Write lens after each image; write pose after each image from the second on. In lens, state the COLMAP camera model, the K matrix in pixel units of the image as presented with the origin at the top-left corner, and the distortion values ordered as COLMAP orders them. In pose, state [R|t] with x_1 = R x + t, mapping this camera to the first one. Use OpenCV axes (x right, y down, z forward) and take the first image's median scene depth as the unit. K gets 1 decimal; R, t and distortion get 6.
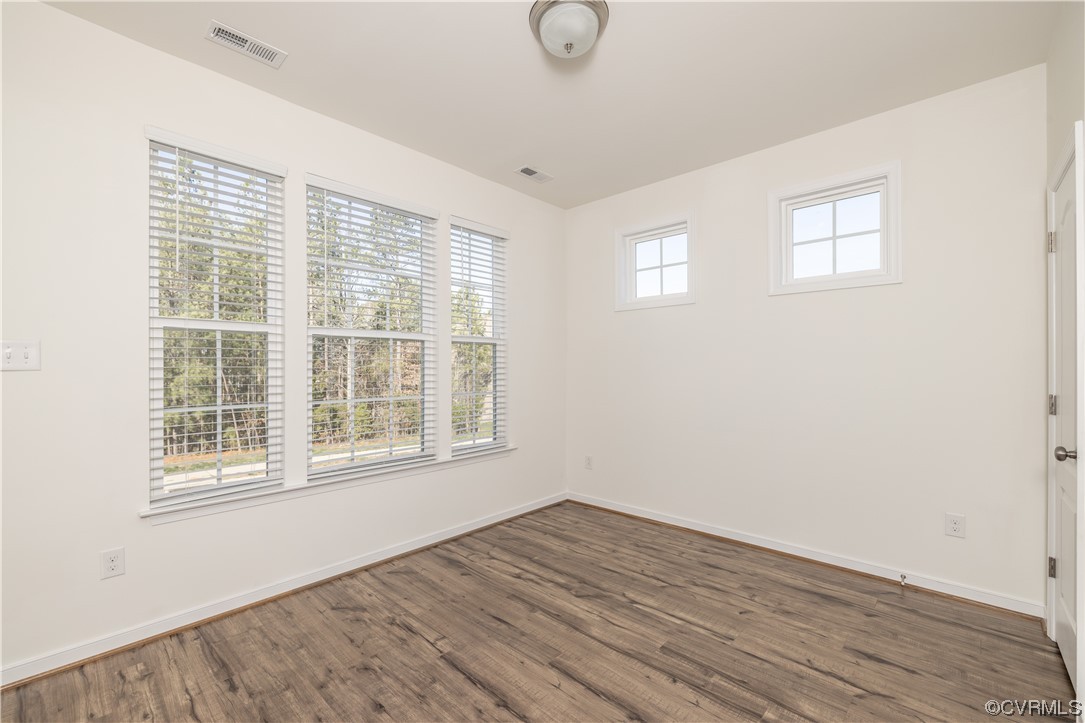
lens RADIAL K [[455.6, 0, 531.5], [0, 455.6, 357.9], [0, 0, 1]] dist [-0.003397, 0.000458]
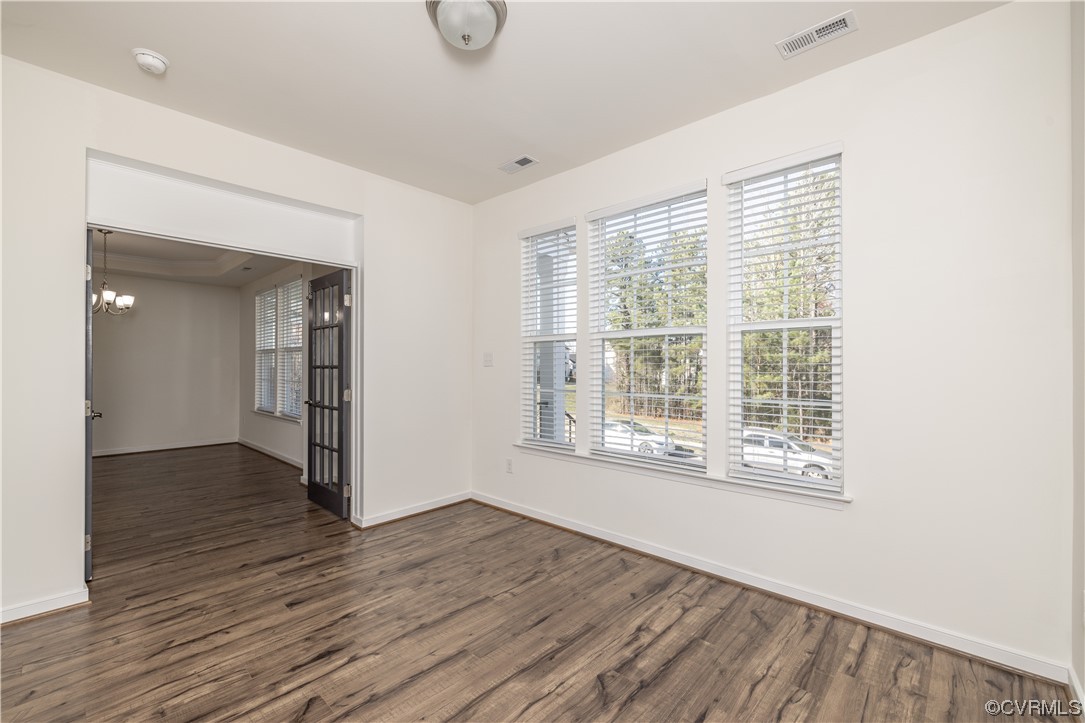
lens RADIAL K [[455.6, 0, 537.6], [0, 455.6, 363.3], [0, 0, 1]] dist [-0.003397, 0.000458]
pose [[0.011300, -0.002073, -0.999934, 0.762572], [0.021400, 0.999769, -0.001831, 0.015026], [0.999707, -0.021378, 0.011342, 0.822086]]
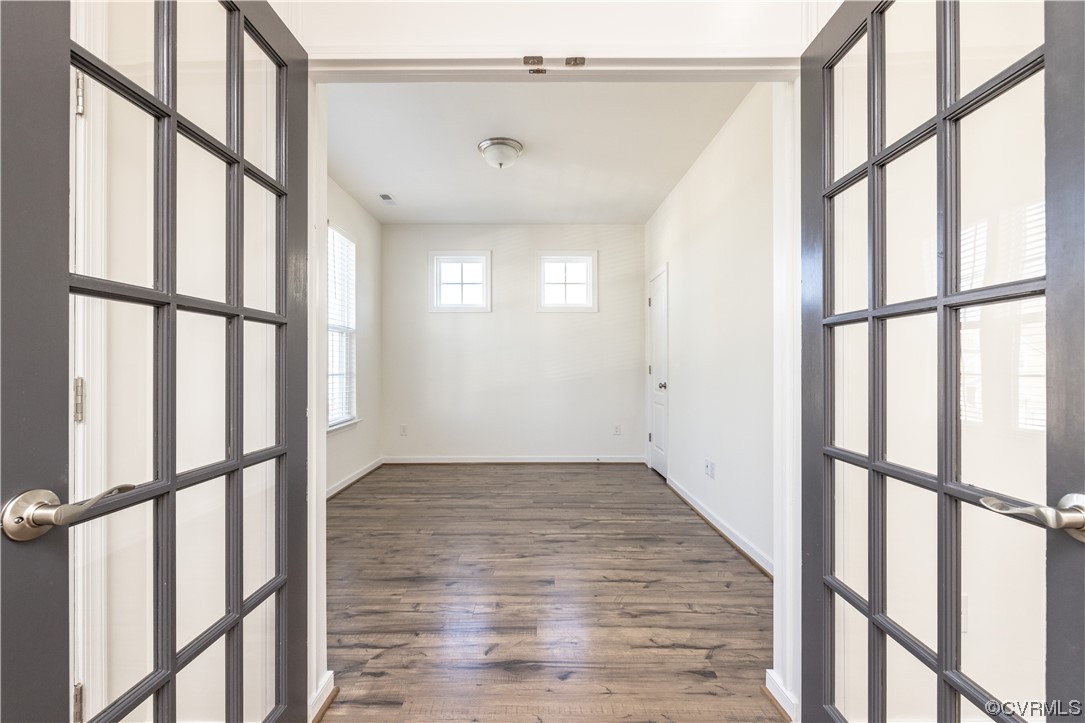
lens RADIAL K [[455.6, 0, 532.9], [0, 455.6, 366.5], [0, 0, 1]] dist [-0.003397, 0.000458]
pose [[0.728413, 0.002229, 0.685134, -0.731949], [-0.016099, 0.999774, 0.013863, 0.042513], [-0.684949, -0.021128, 0.728285, -0.250482]]
